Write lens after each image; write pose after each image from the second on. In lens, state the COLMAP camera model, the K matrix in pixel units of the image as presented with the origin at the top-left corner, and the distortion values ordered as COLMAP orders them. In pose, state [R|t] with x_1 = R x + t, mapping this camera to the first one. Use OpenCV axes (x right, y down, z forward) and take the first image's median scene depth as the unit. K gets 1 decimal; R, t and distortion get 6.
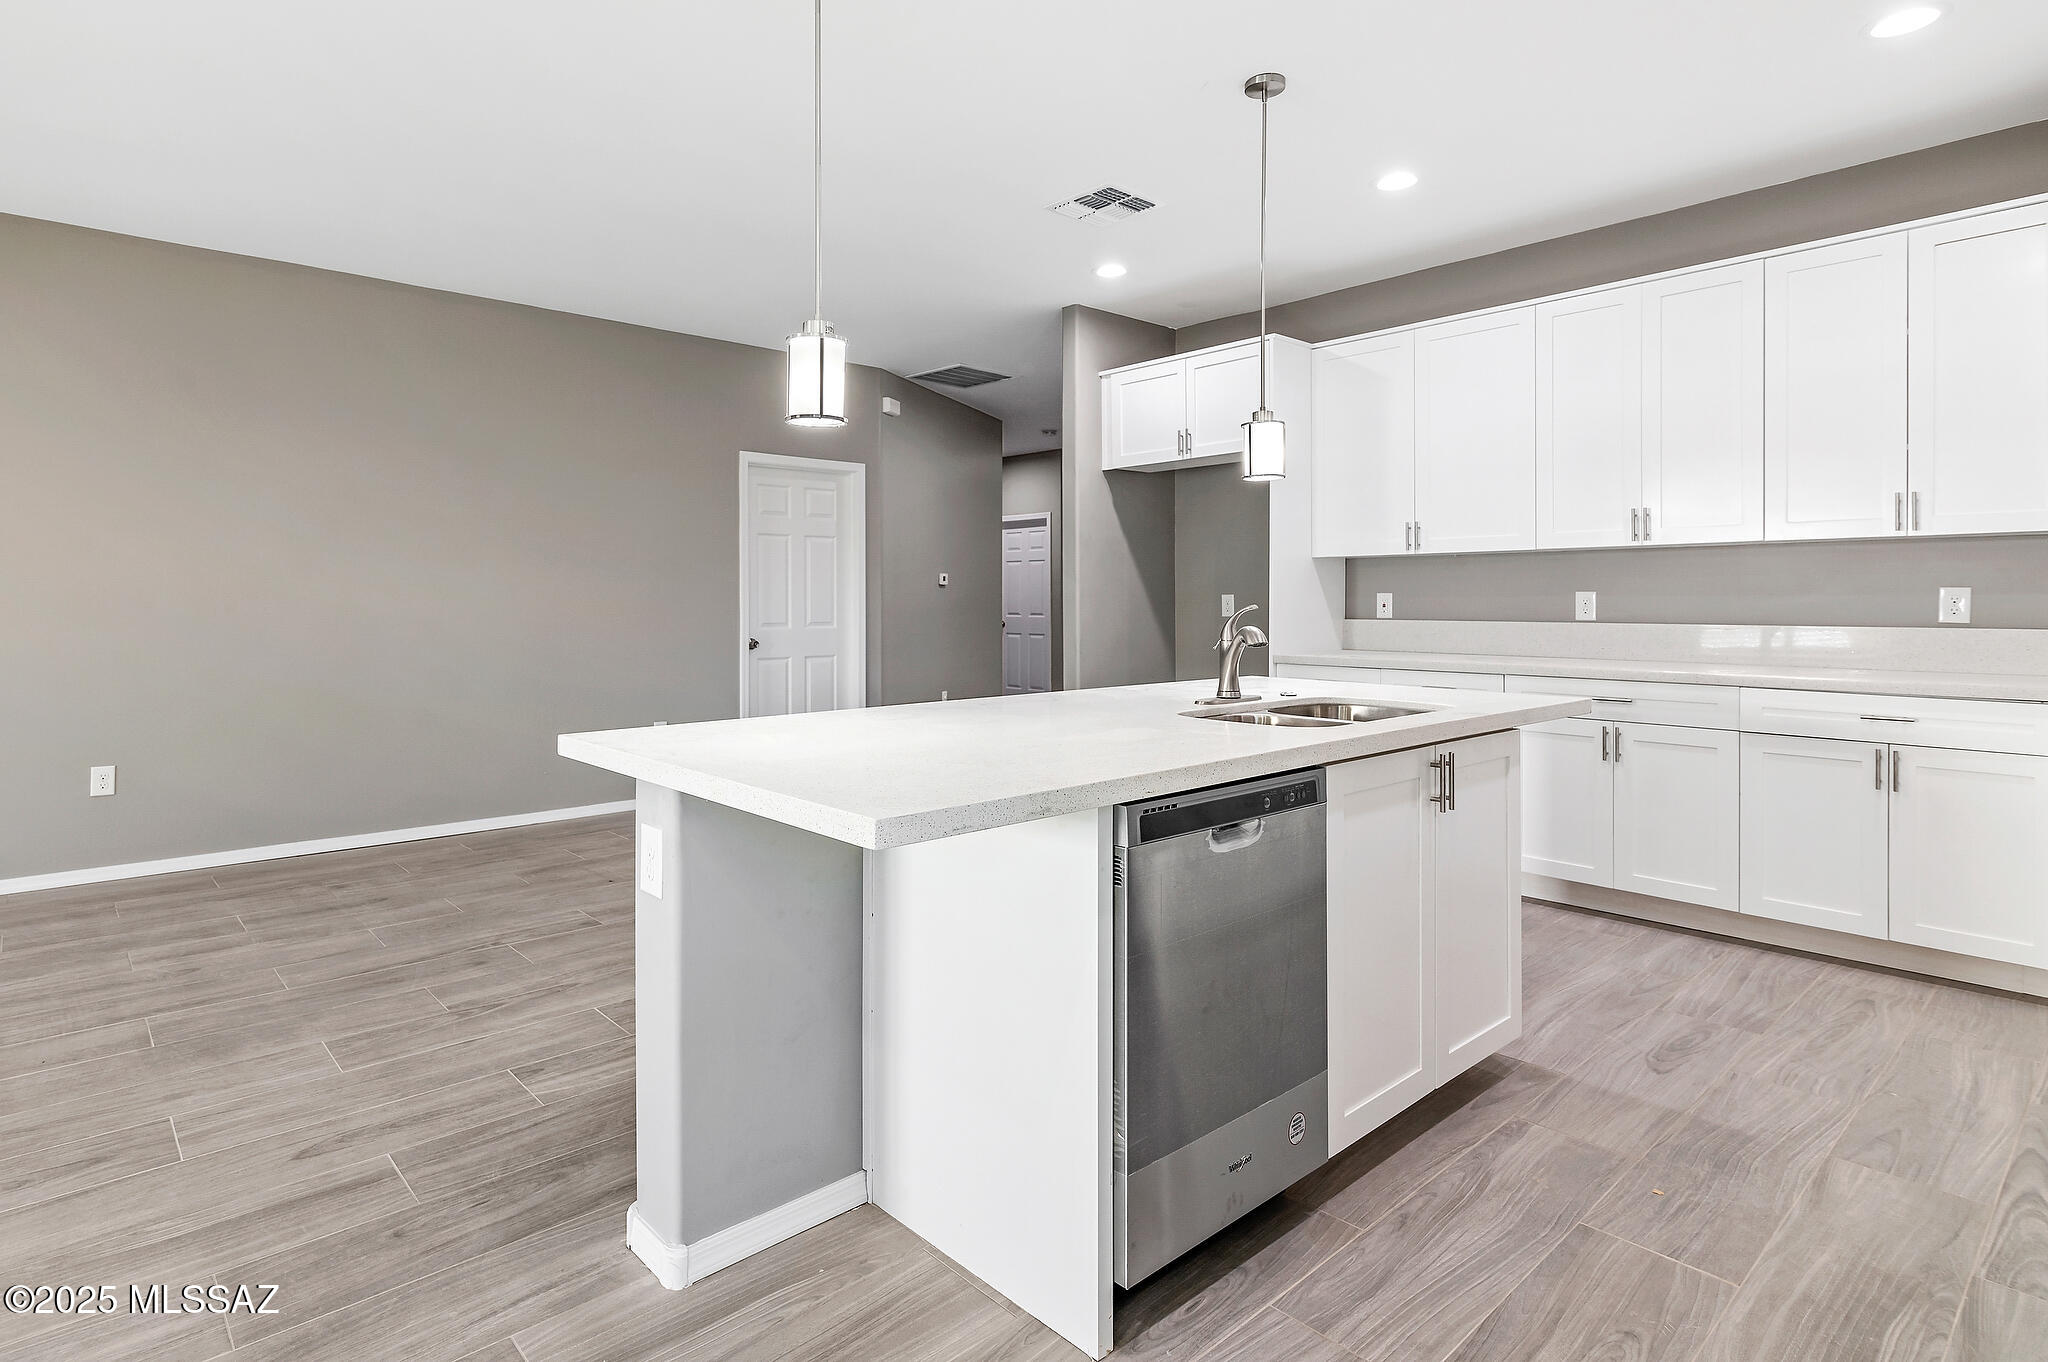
lens RADIAL K [[1071.7, 0, 971.4], [0, 1071.7, 605.7], [0, 0, 1]] dist [0.001322, 0.001663]
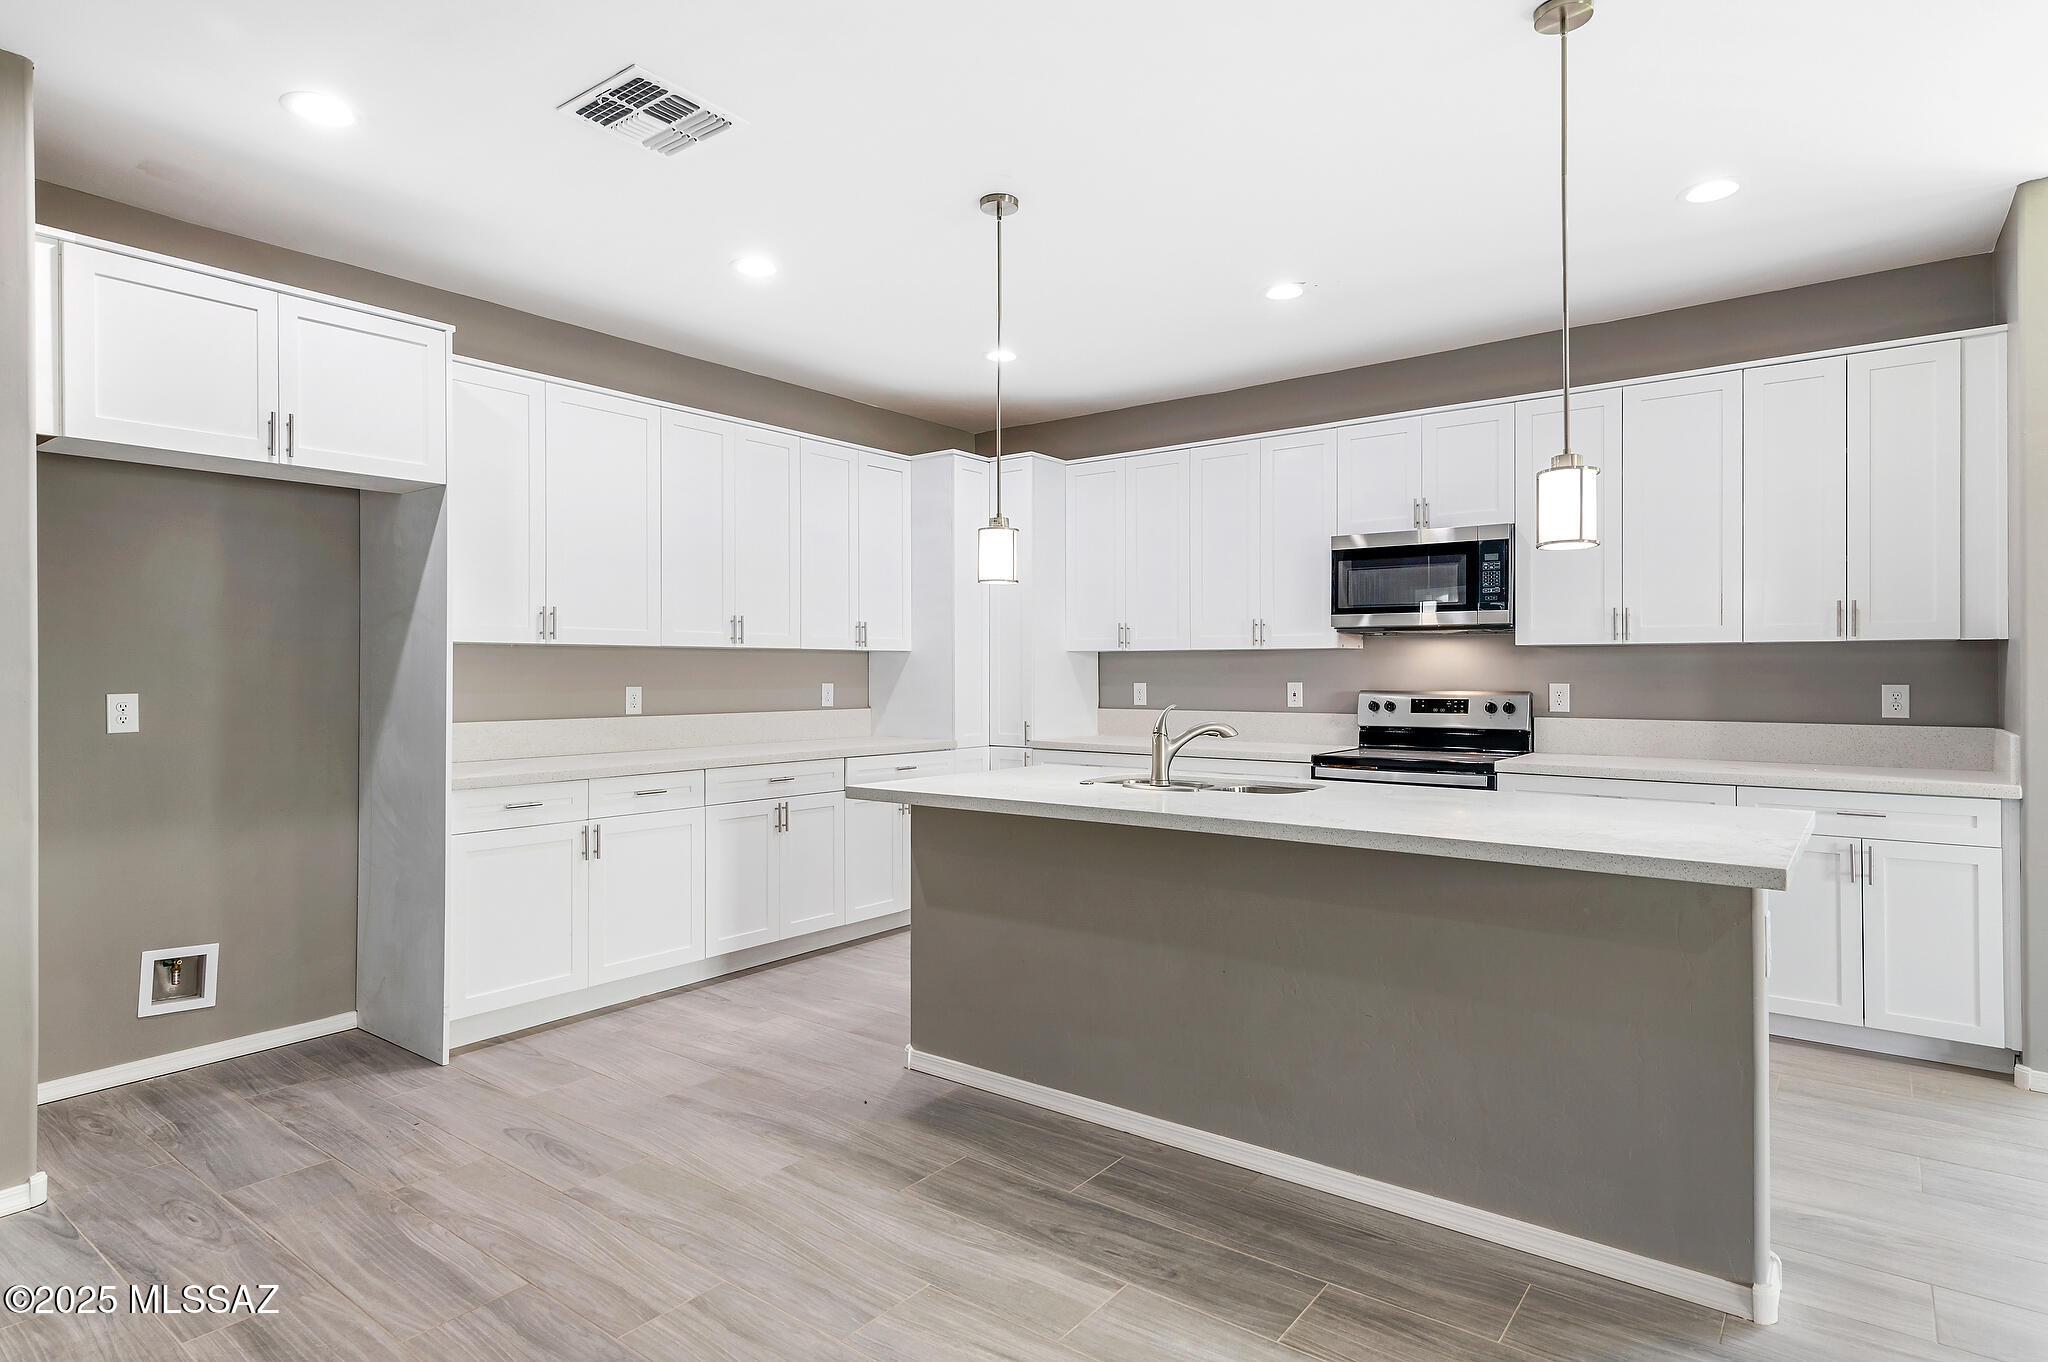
lens RADIAL K [[1086.3, 0, 1020.3], [0, 1086.3, 666.2], [0, 0, 1]] dist [0.007235, -0.001451]
pose [[-0.200111, 0.009908, 0.979723, -0.617326], [0.007864, 0.999933, -0.008506, -0.024284], [-0.979742, 0.006002, -0.200175, 0.963889]]
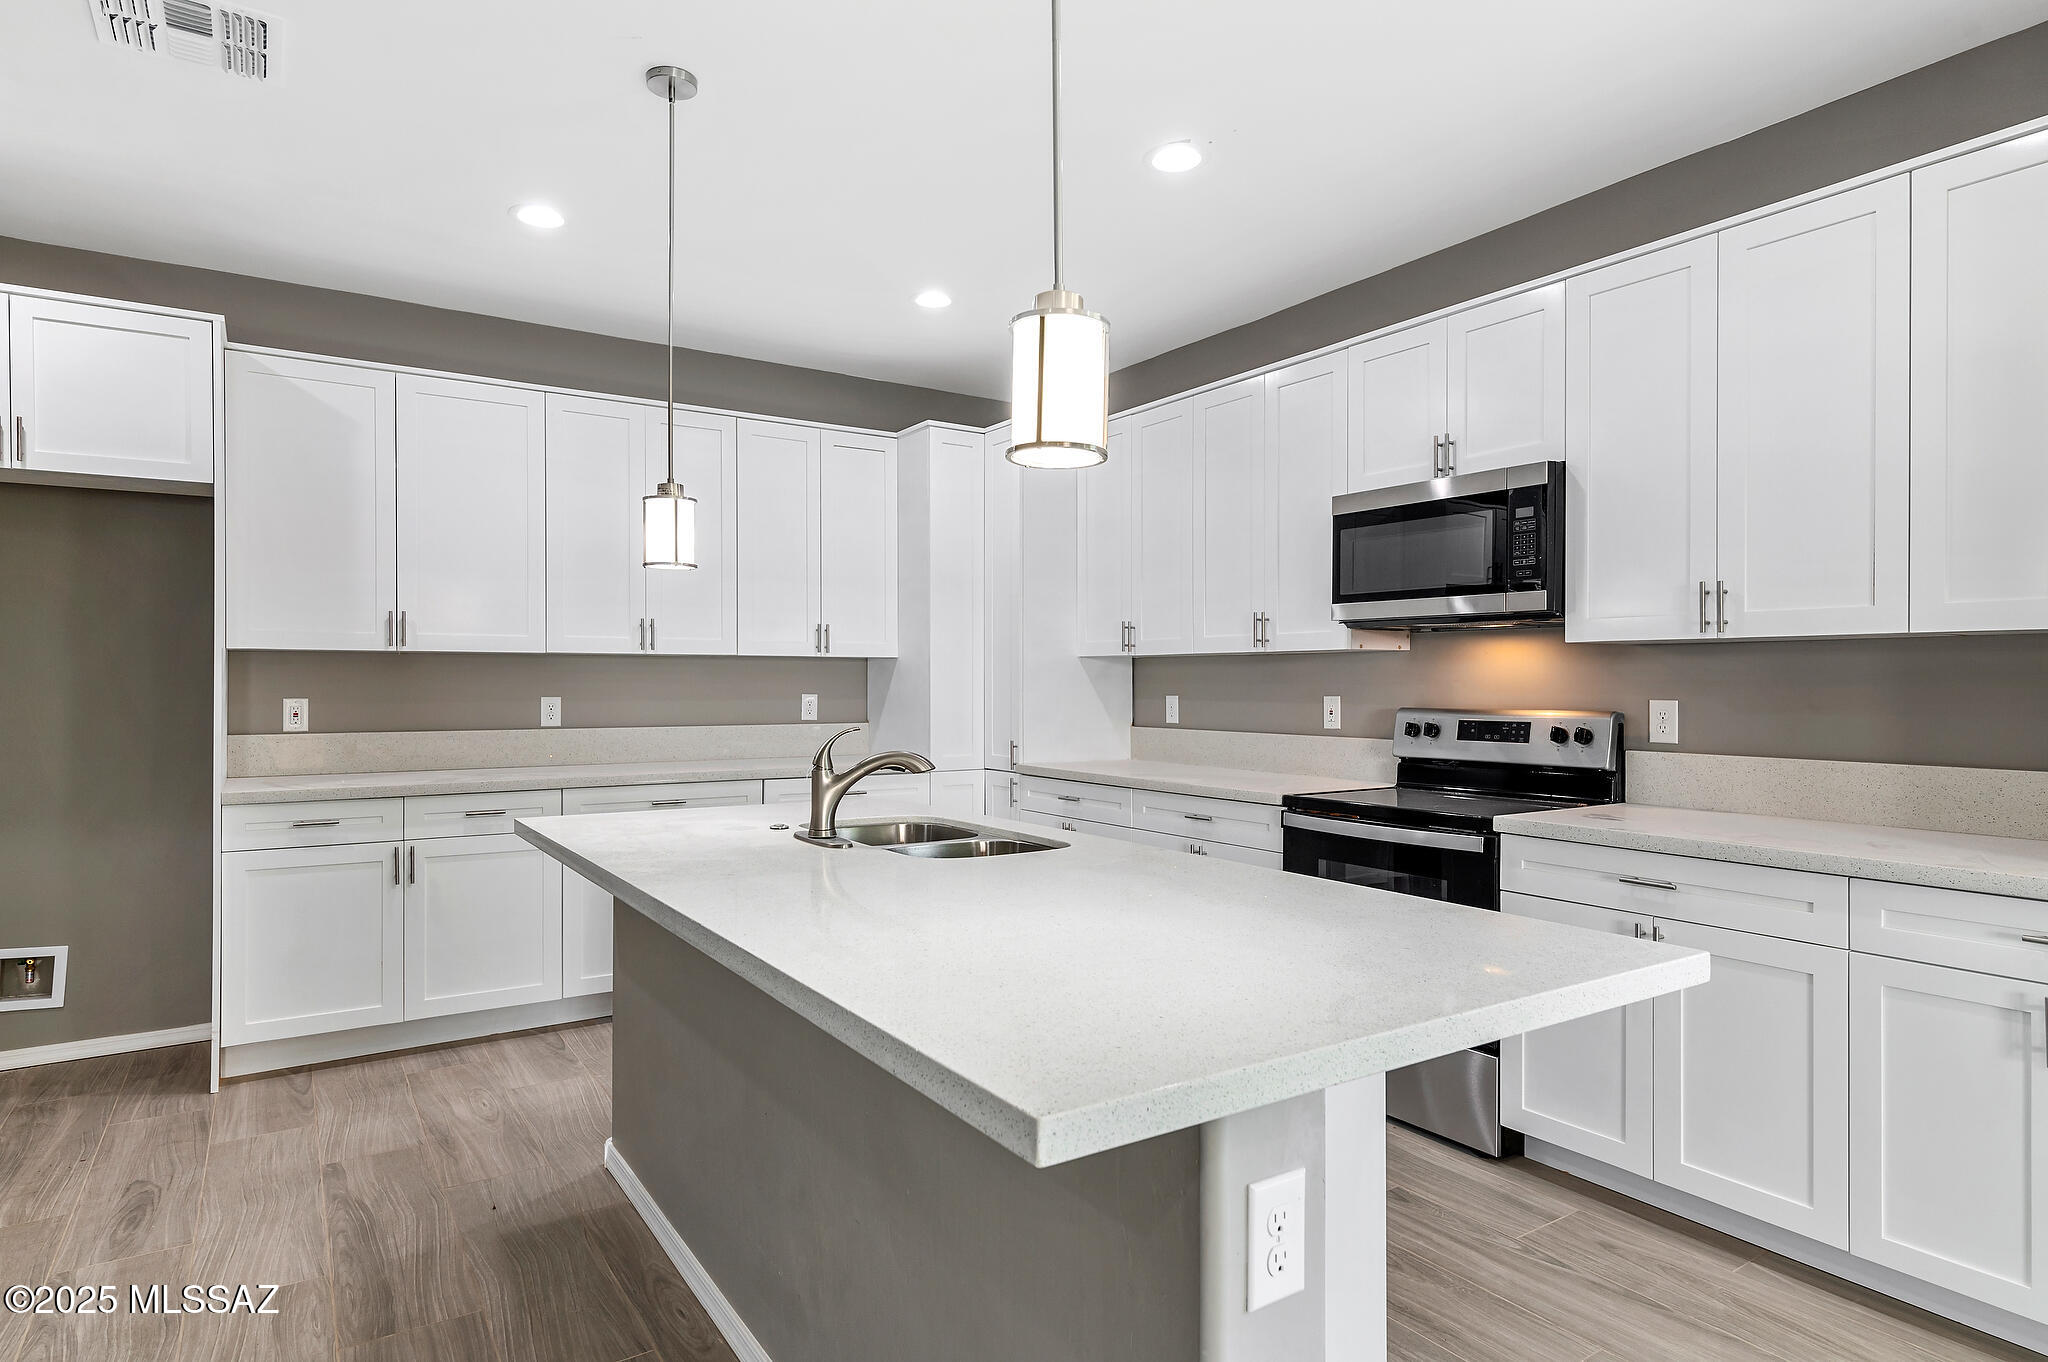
lens RADIAL K [[1119.7, 0, 1024.0], [0, 1119.7, 681.0], [0, 0, 1]] dist [0.001847, -0.000740]
pose [[0.127203, 0.005473, 0.991862, -0.434323], [0.004742, 0.999970, -0.006126, -0.021968], [-0.991865, 0.005483, 0.127173, 0.508655]]
